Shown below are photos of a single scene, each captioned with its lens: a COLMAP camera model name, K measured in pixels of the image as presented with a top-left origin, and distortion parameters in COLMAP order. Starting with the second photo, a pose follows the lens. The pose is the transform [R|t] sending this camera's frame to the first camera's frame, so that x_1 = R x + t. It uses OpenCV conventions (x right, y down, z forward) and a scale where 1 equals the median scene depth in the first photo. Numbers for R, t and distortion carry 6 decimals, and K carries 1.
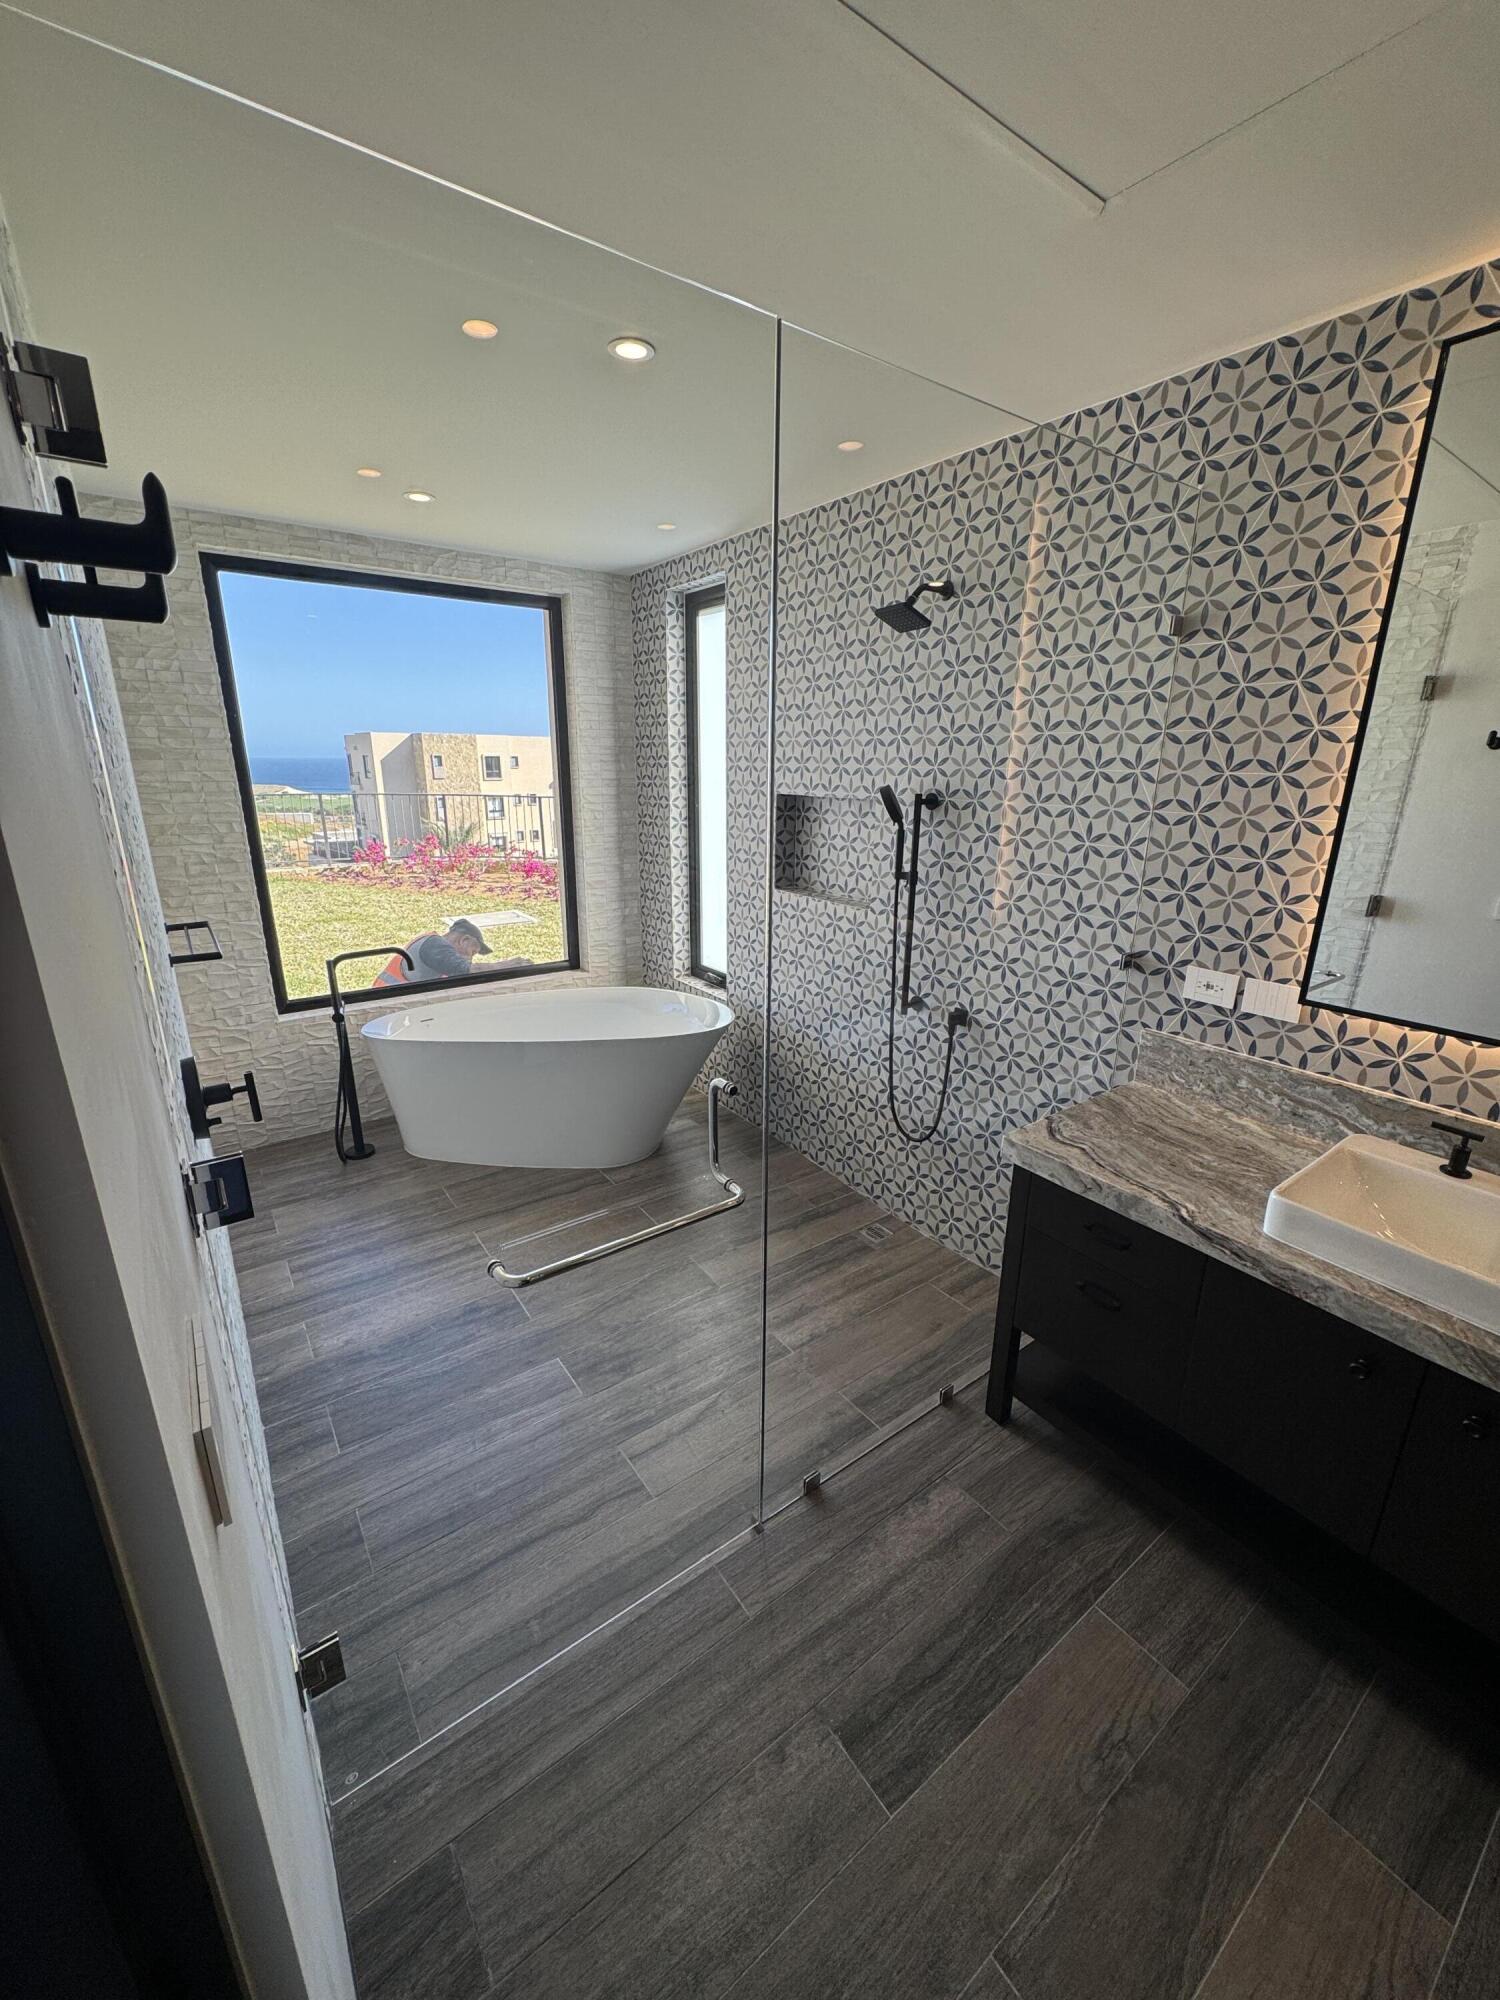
lens RADIAL K [[799.1, 0, 749.7], [0, 799.1, 999.2], [0, 0, 1]] dist [-0.002887, 0.001337]
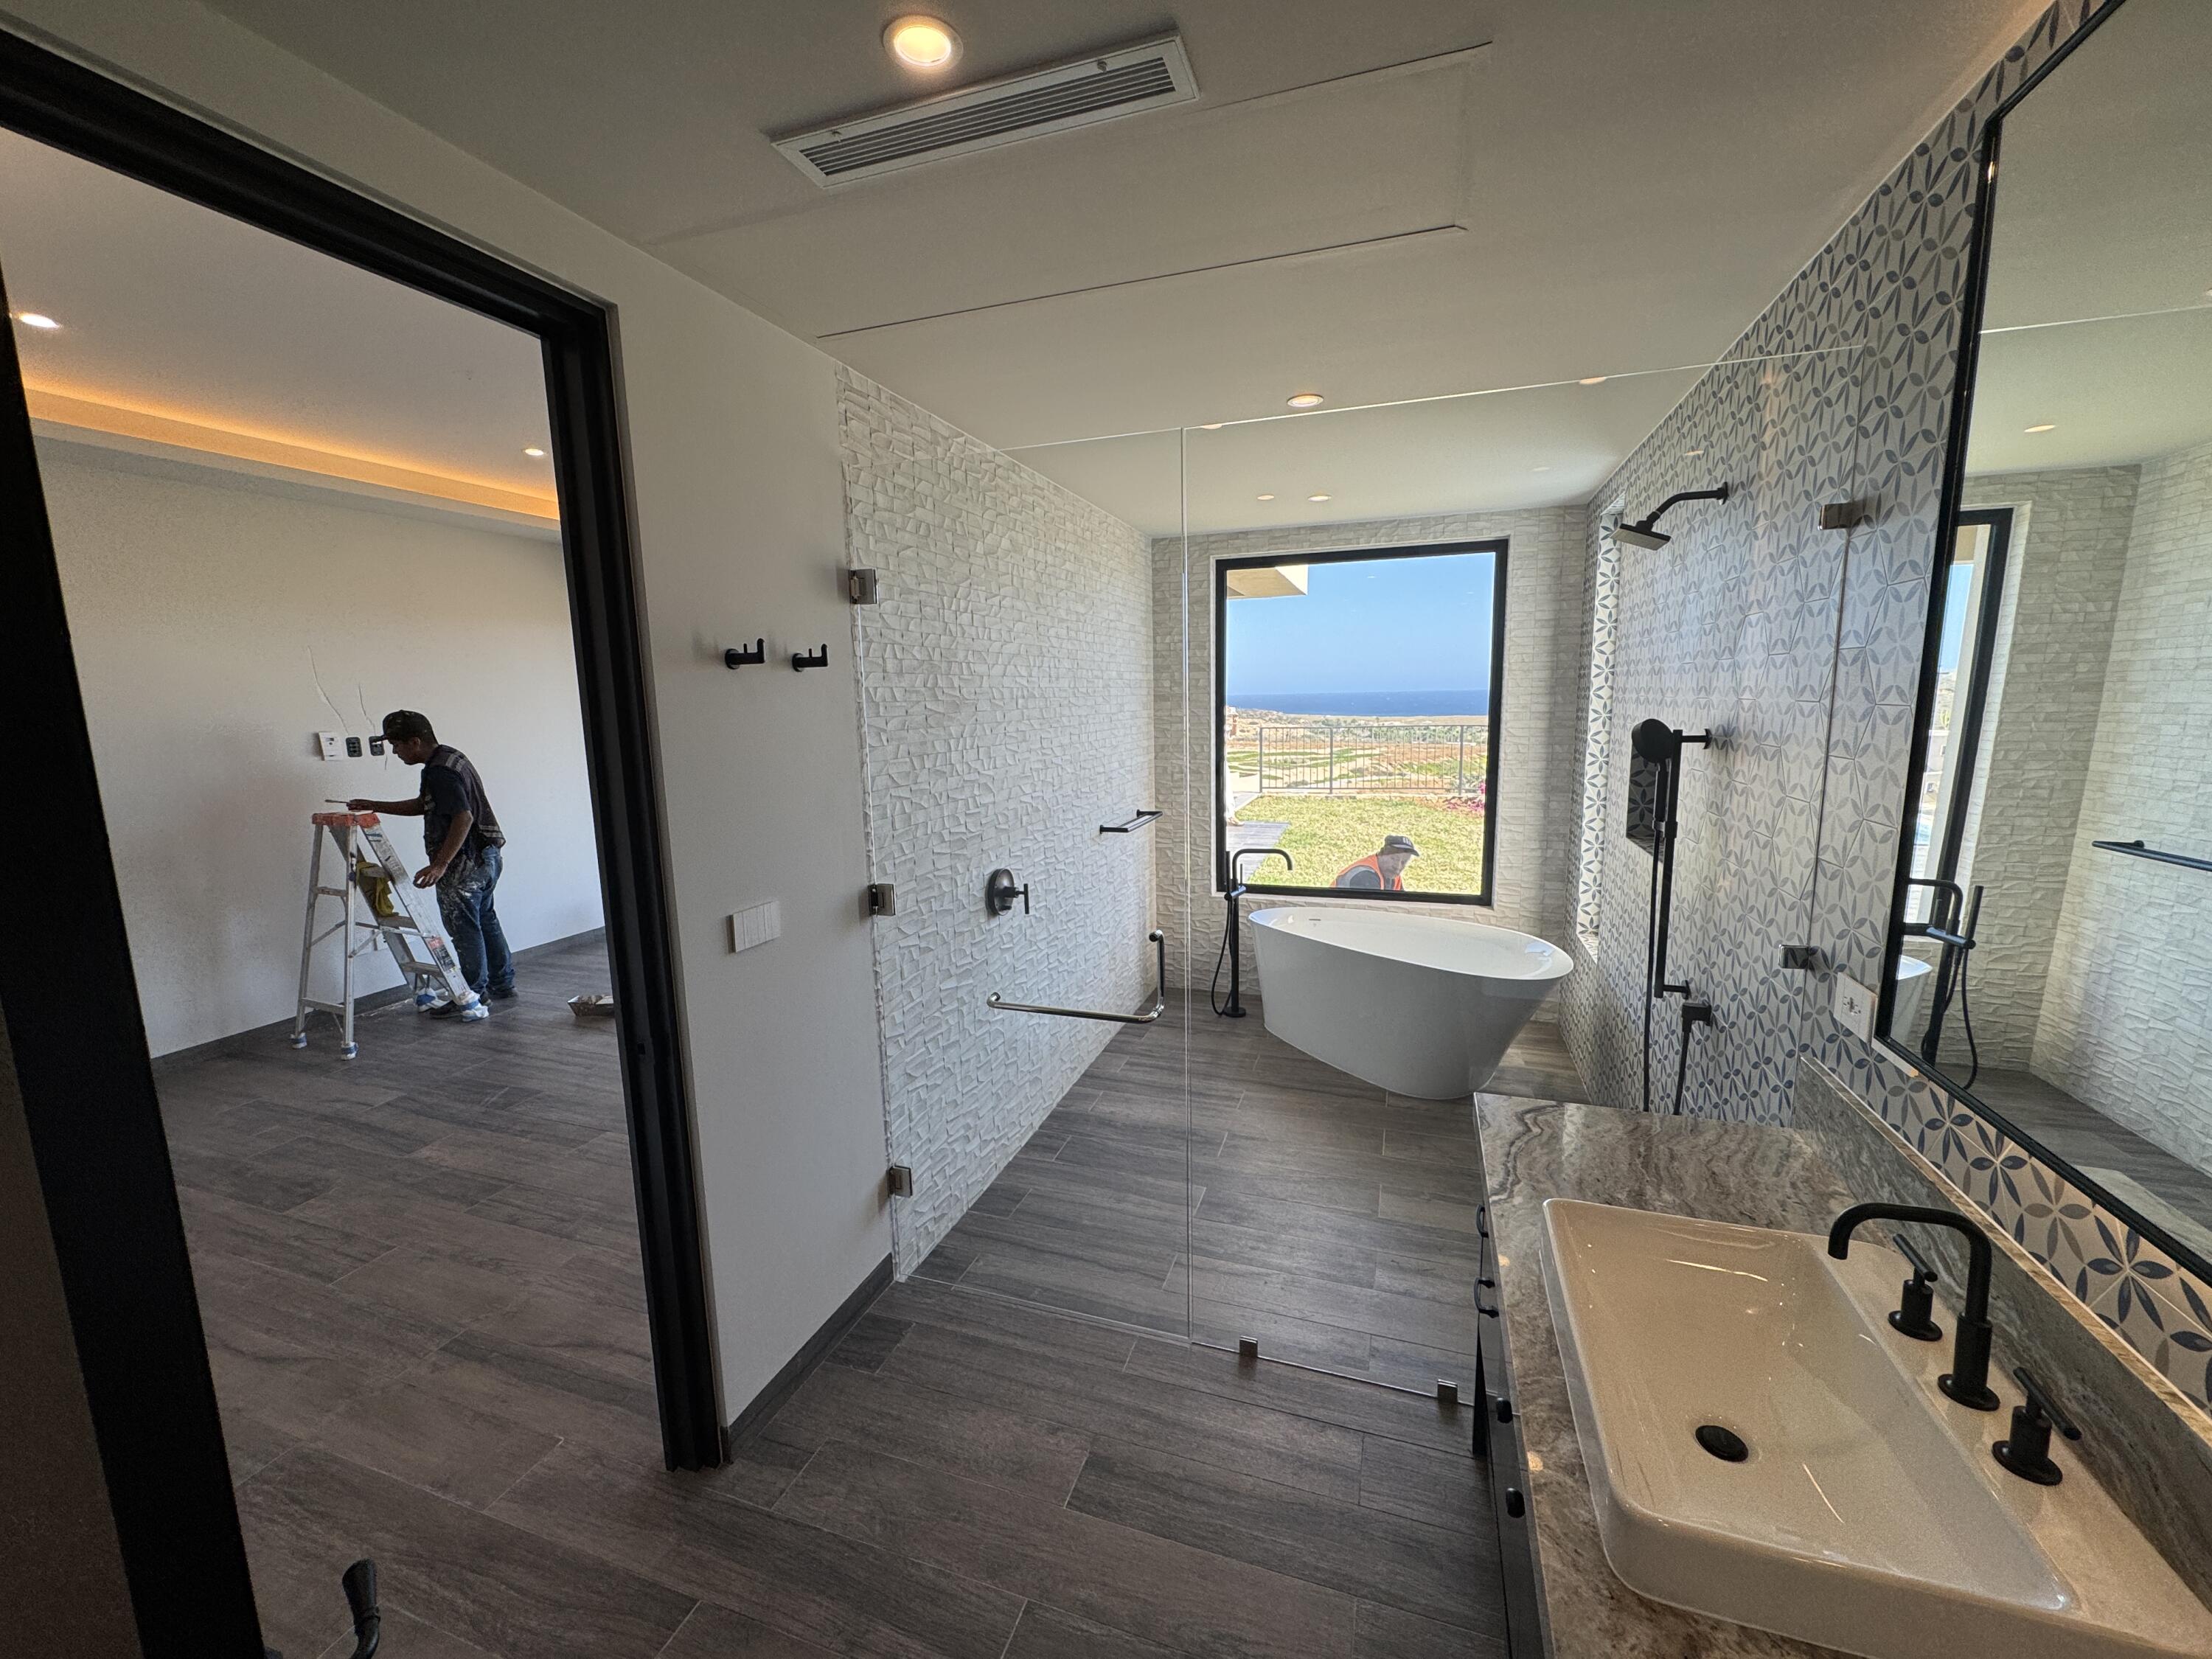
lens RADIAL K [[883.8, 0, 1102.3], [0, 883.8, 825.9], [0, 0, 1]] dist [-0.002887, 0.001337]
pose [[0.568017, 0.098329, -0.817122, 0.523591], [-0.210109, 0.977264, -0.028456, -0.006110], [0.795746, 0.187848, 0.575762, 0.011595]]
